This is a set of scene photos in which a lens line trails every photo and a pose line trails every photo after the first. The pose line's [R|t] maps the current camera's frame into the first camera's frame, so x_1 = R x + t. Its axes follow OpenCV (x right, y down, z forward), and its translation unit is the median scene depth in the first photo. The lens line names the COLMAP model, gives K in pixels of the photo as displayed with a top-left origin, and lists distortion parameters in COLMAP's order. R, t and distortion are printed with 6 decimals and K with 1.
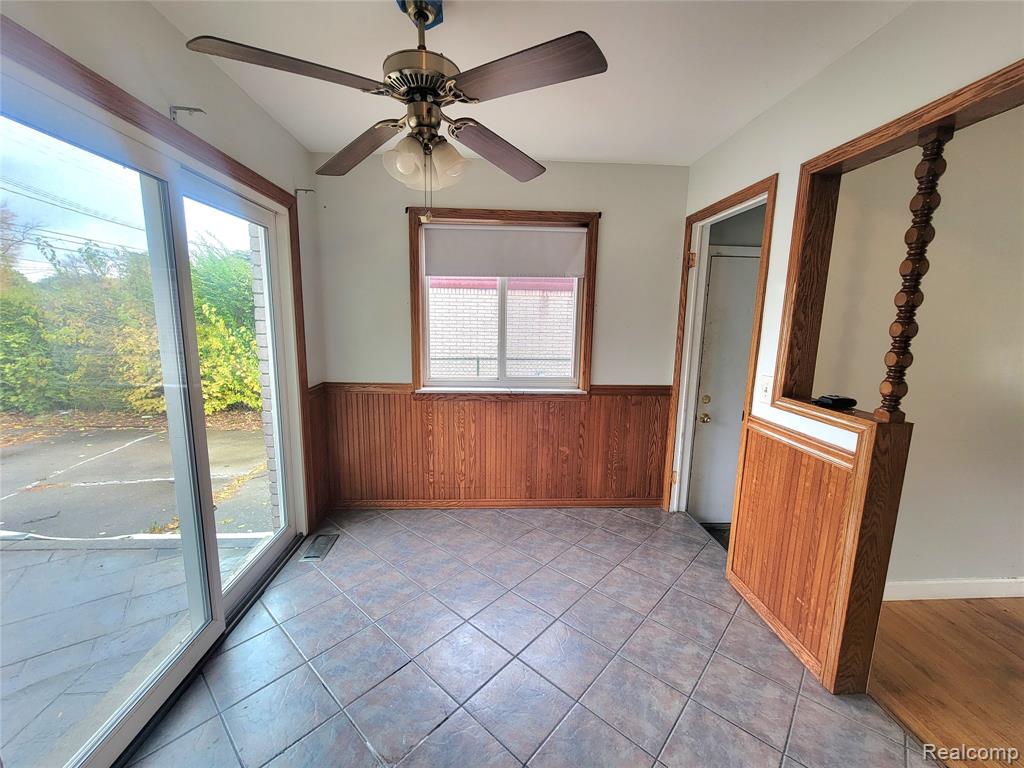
lens RADIAL K [[419.5, 0, 512.7], [0, 419.5, 386.5], [0, 0, 1]] dist [-0.000321, -0.000696]
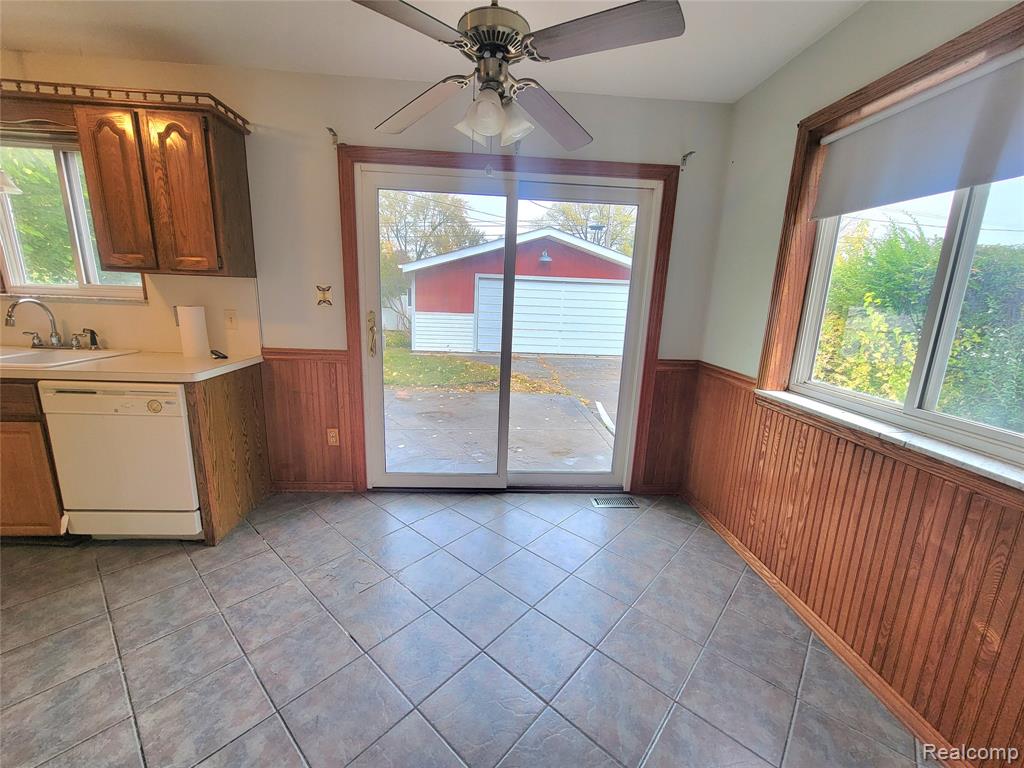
lens RADIAL K [[419.5, 0, 512.7], [0, 419.5, 386.5], [0, 0, 1]] dist [-0.000321, -0.000696]
pose [[-0.021595, 0.185908, -0.982330, 0.477341], [-0.195743, 0.962756, 0.186507, -0.049252], [0.980417, 0.196312, 0.015600, 0.569429]]
